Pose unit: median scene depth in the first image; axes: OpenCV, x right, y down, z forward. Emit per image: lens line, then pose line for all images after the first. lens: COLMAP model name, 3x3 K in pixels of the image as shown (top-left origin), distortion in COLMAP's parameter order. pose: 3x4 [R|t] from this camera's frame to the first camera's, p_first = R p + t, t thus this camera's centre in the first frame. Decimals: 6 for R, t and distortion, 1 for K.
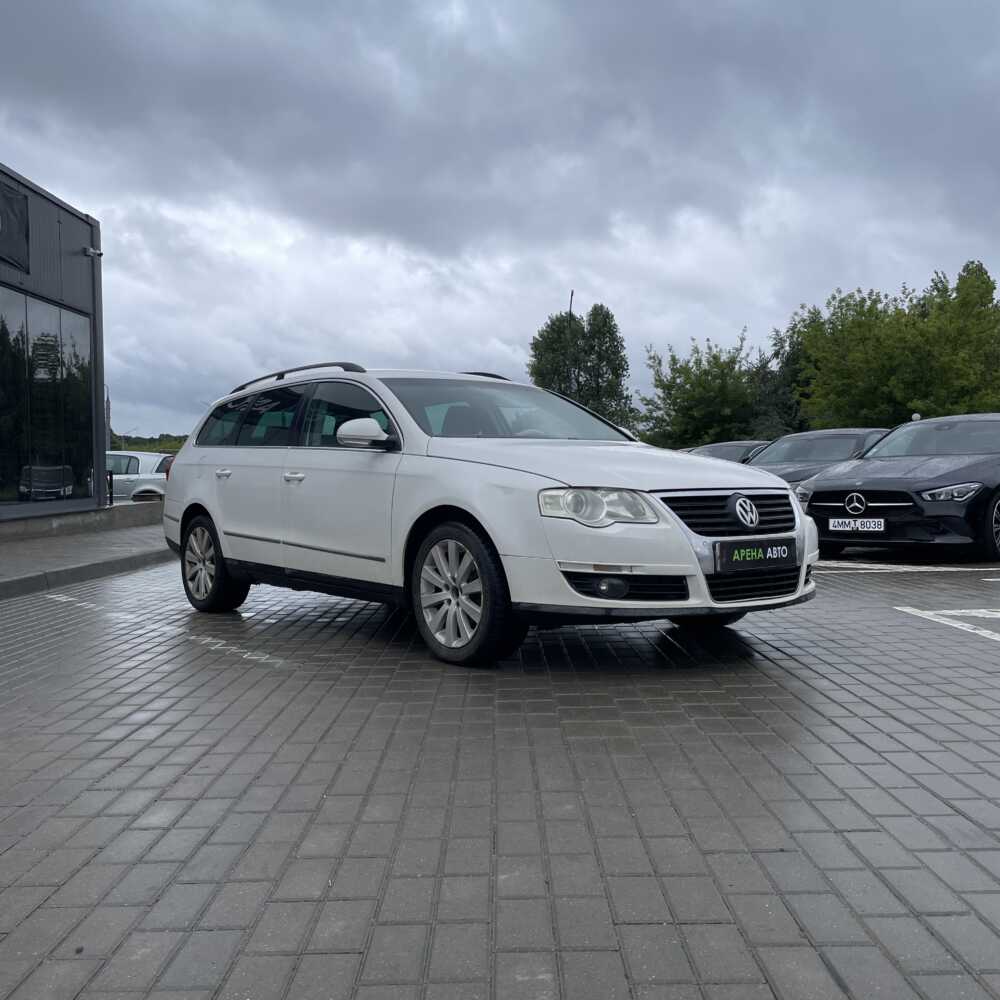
lens RADIAL K [[1018.4, 0, 500.7], [0, 1018.4, 494.5], [0, 0, 1]] dist [0.109926, -0.179065]
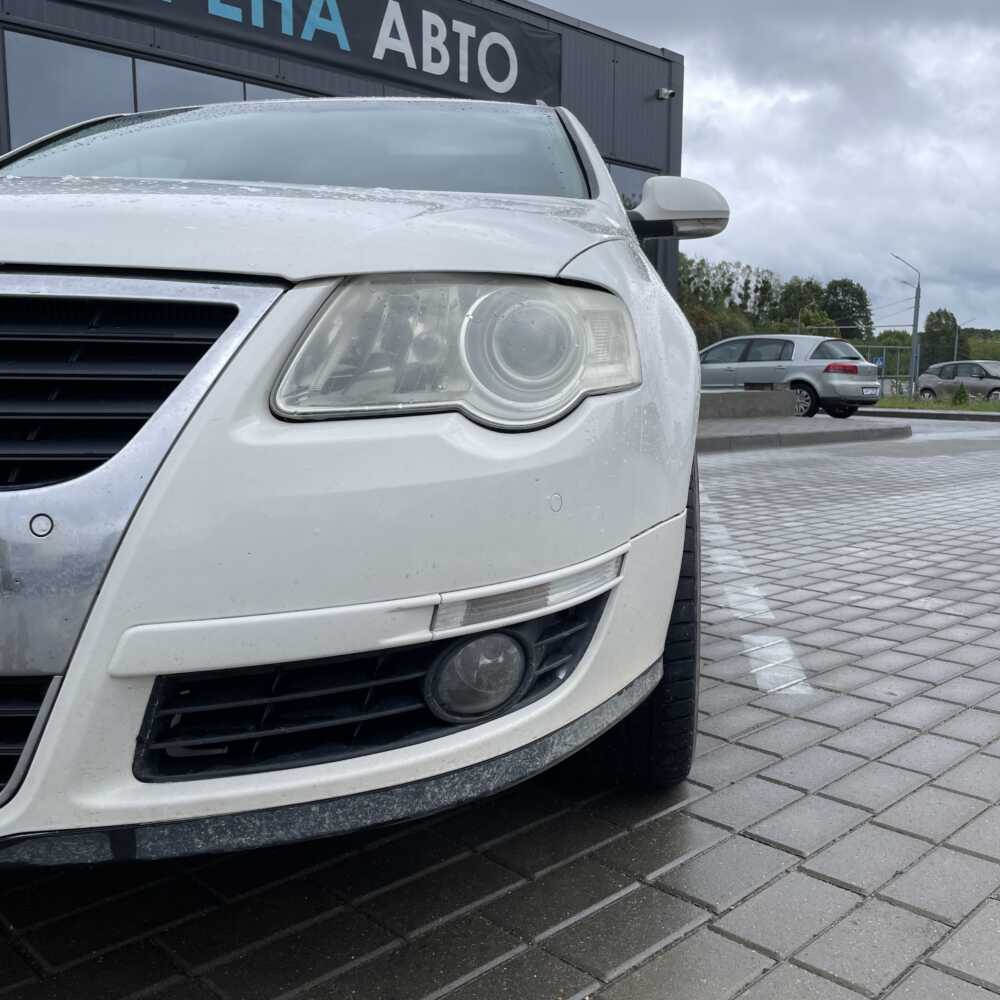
lens RADIAL K [[1025.1, 0, 500.0], [0, 1025.1, 500.0], [0, 0, 1]] dist [-0.011598, 0.137430]
pose [[0.699951, 0.103529, -0.706647, 0.504106], [-0.028093, 0.992663, 0.117606, 0.013676], [0.713638, -0.062467, 0.697724, 0.974800]]
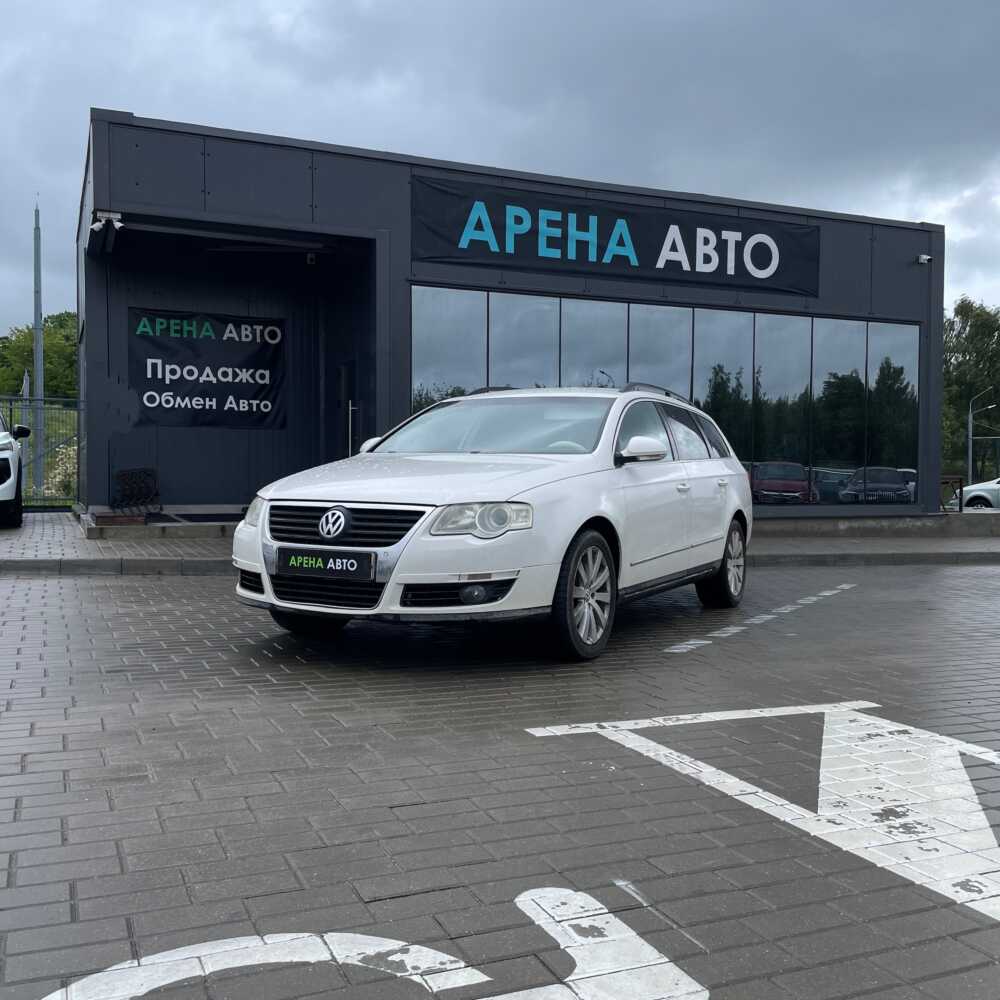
lens RADIAL K [[1040.8, 0, 500.0], [0, 1040.8, 500.0], [0, 0, 1]] dist [0.095135, -0.212084]
pose [[0.404827, 0.034925, -0.913726, 1.309521], [-0.032914, 0.999179, 0.023608, -0.039064], [0.913801, 0.020517, 0.405644, 0.727046]]
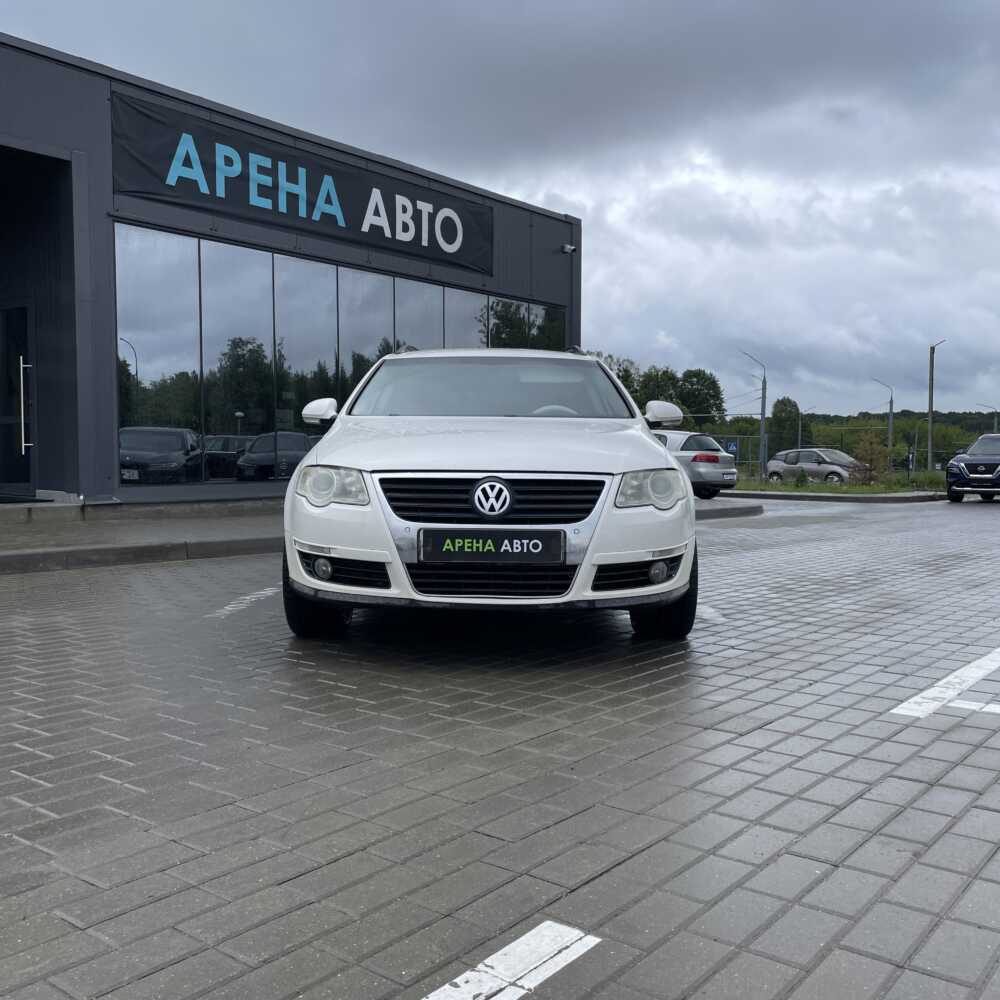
lens RADIAL K [[1018.4, 0, 500.7], [0, 1018.4, 494.5], [0, 0, 1]] dist [0.109926, -0.179065]
pose [[0.786324, 0.038917, -0.616588, 0.794428], [-0.025862, 0.999213, 0.030086, -0.012677], [0.617273, -0.007711, 0.786711, 0.317343]]
